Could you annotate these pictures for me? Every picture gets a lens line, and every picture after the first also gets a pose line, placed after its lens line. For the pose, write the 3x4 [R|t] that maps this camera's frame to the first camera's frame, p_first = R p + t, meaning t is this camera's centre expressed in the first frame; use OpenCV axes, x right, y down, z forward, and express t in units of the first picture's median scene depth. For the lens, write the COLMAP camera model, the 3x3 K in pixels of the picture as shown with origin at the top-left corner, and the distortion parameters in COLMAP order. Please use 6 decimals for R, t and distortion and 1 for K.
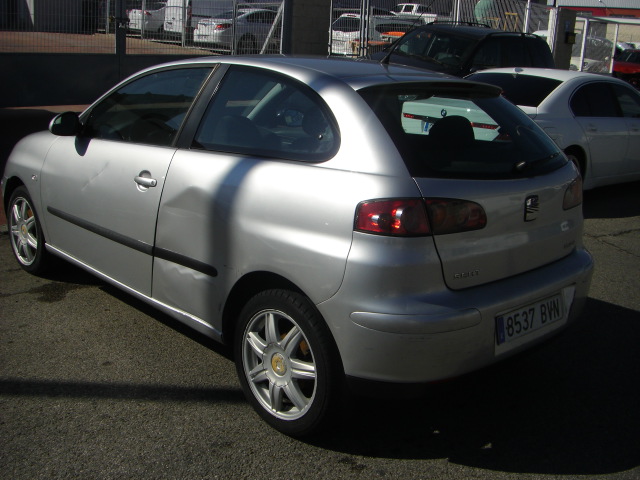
lens RADIAL K [[744.4, 0, 320.0], [0, 744.4, 240.0], [0, 0, 1]] dist [-0.180943, 0.092172]
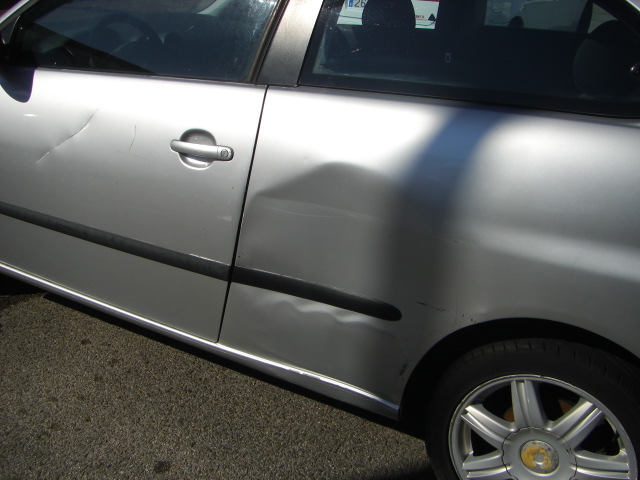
lens RADIAL K [[736.6, 0, 316.6], [0, 736.6, 225.0], [0, 0, 1]] dist [-0.185294, 0.129454]
pose [[0.955779, -0.129845, 0.263870, -0.316601], [0.084702, 0.980772, 0.175816, -0.117706], [-0.281625, -0.145691, 0.948399, 0.474235]]
